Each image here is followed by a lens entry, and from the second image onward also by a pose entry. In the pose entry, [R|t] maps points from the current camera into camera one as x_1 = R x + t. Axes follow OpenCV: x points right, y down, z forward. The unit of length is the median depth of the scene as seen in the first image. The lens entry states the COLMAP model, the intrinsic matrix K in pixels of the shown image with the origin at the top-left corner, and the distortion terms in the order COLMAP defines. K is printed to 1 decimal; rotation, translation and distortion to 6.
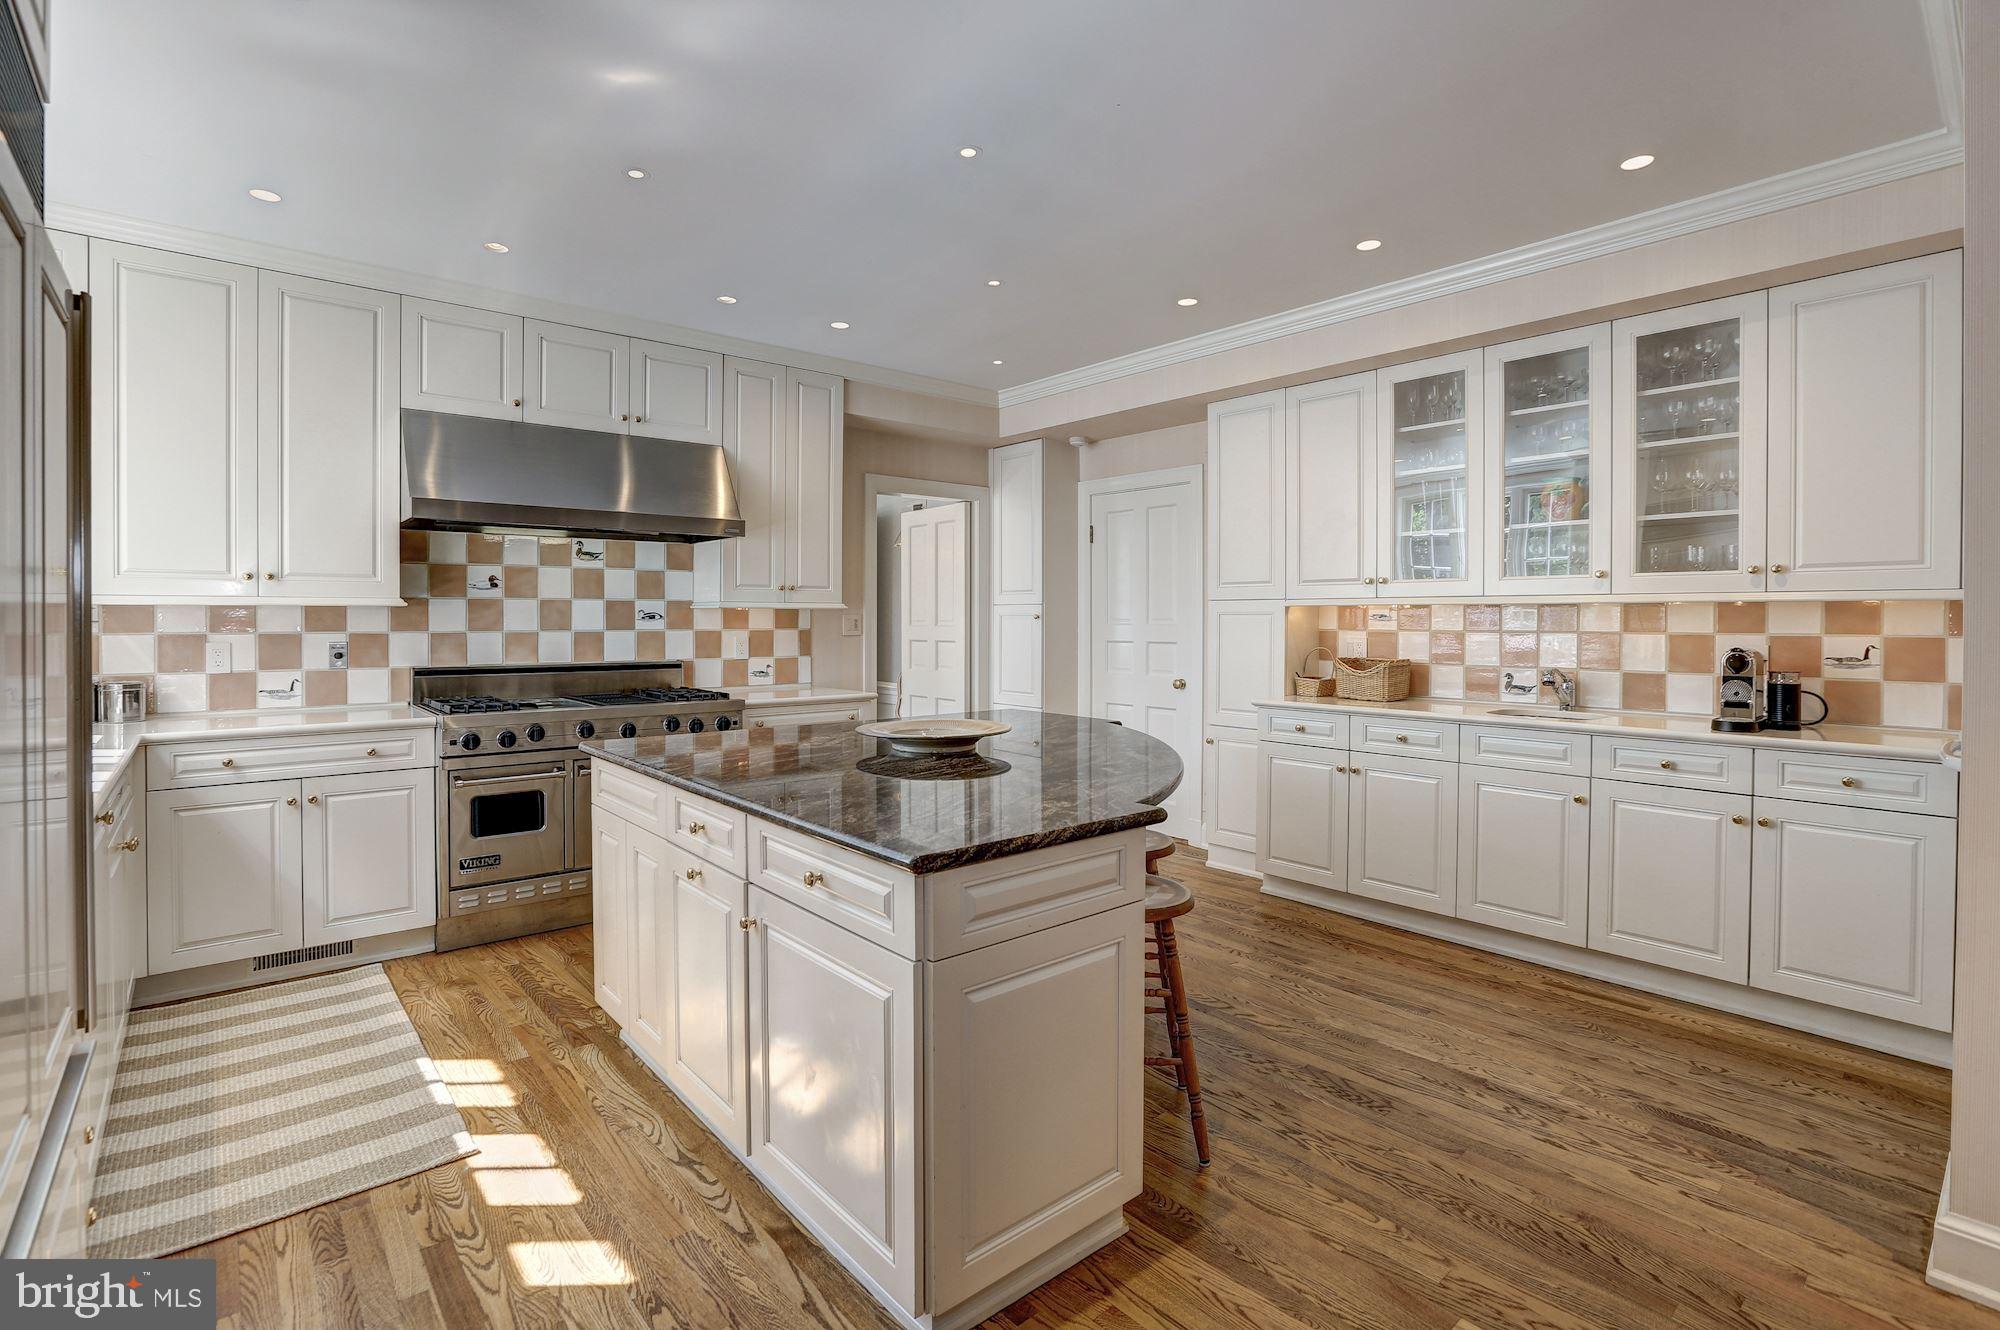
lens RADIAL K [[925.7, 0, 999.2], [0, 925.7, 631.7], [0, 0, 1]] dist [-0.077535, 0.021878]
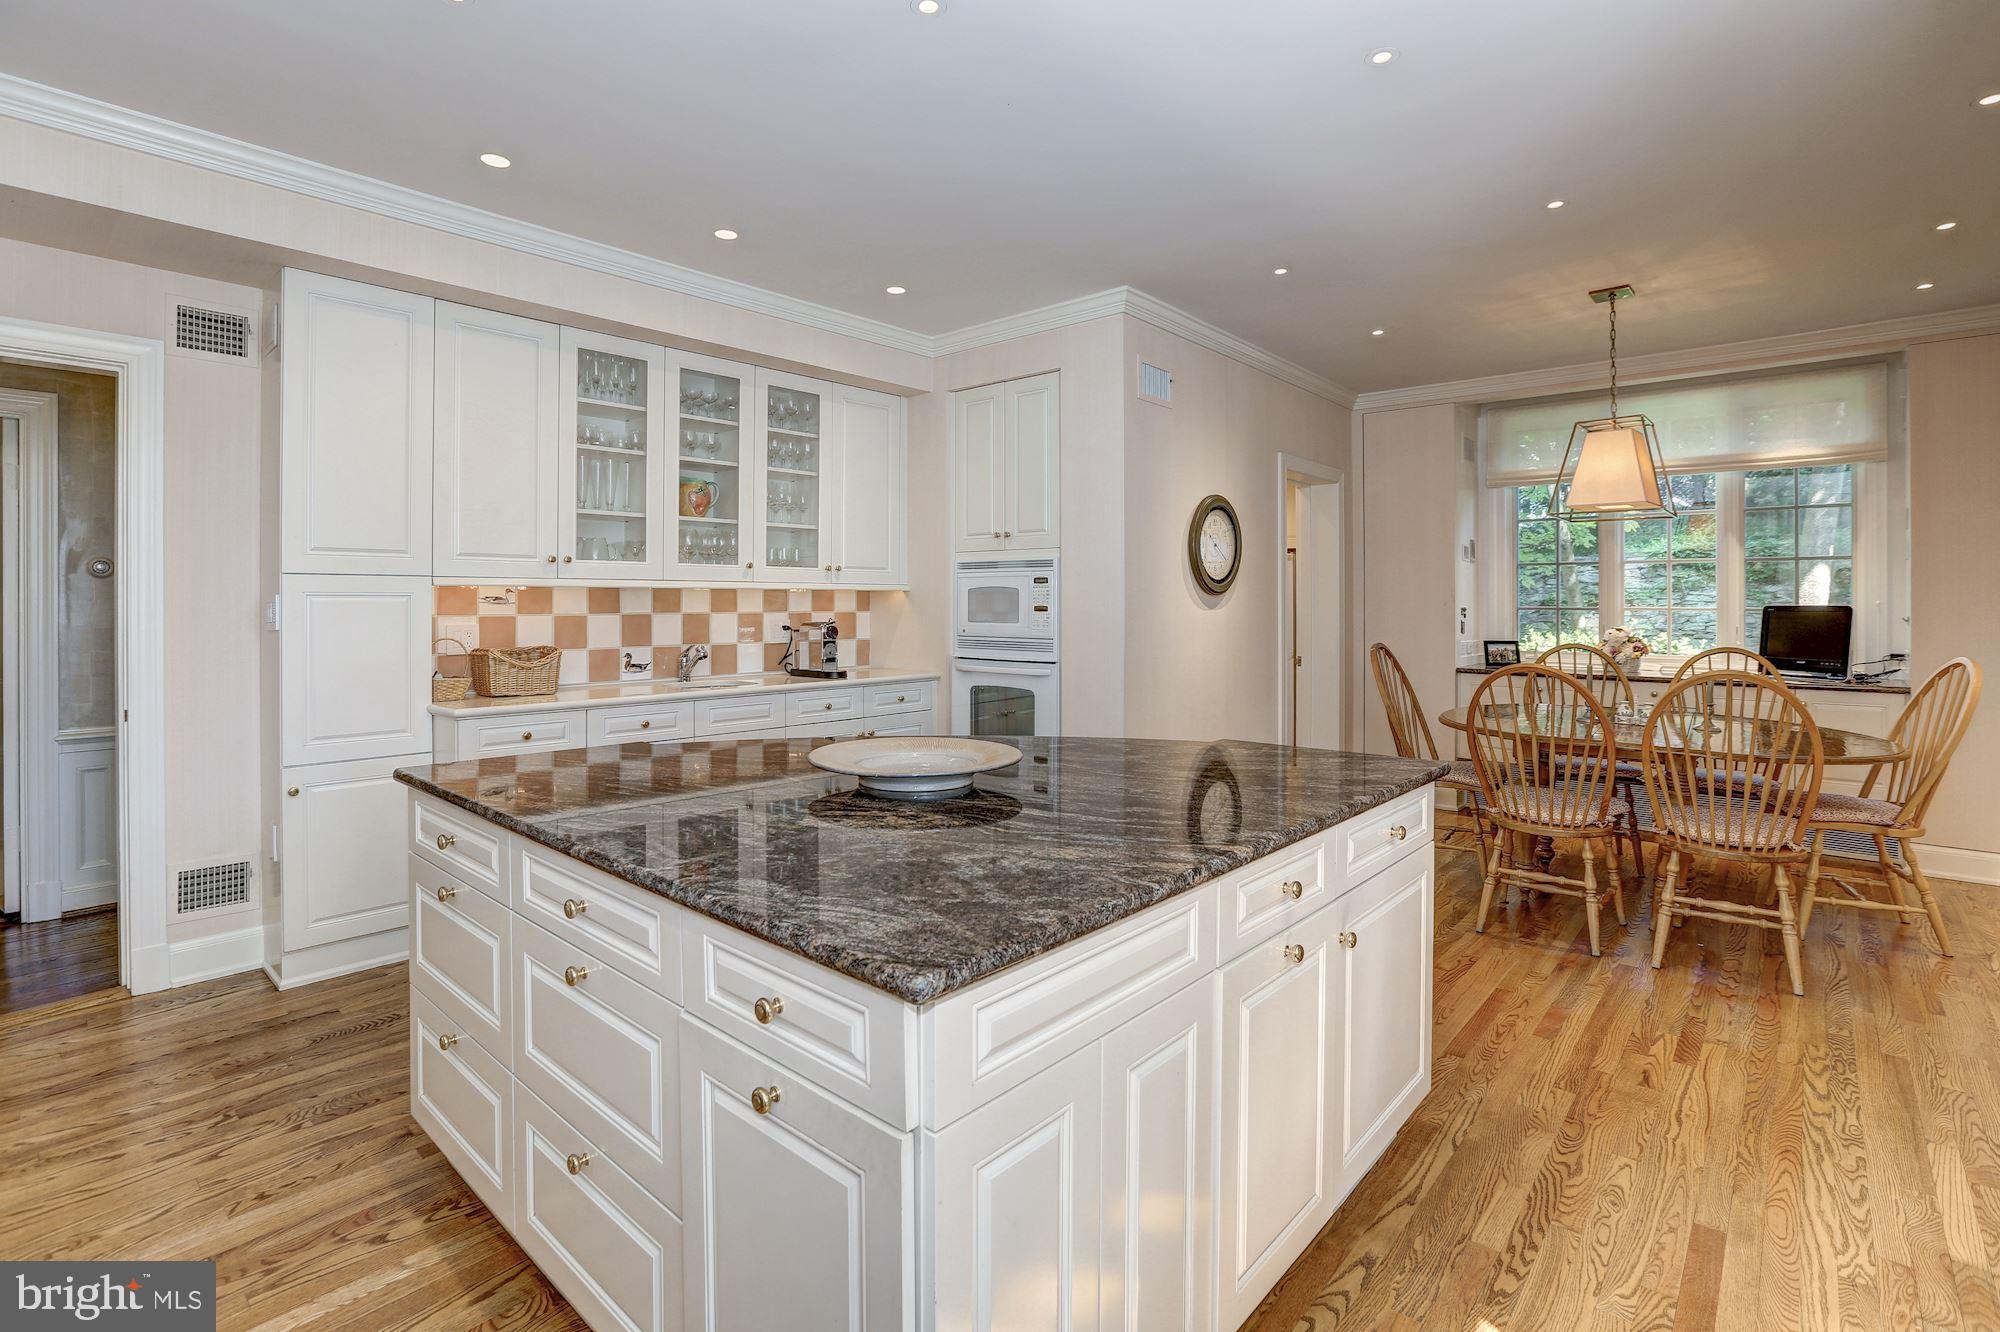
lens RADIAL K [[925.2, 0, 999.0], [0, 925.2, 606.3], [0, 0, 1]] dist [-0.037466, -0.000025]
pose [[-0.131617, -0.006852, 0.991277, -0.592171], [0.012894, 0.999880, 0.008624, -0.013317], [-0.991217, 0.013916, -0.131512, 0.761303]]
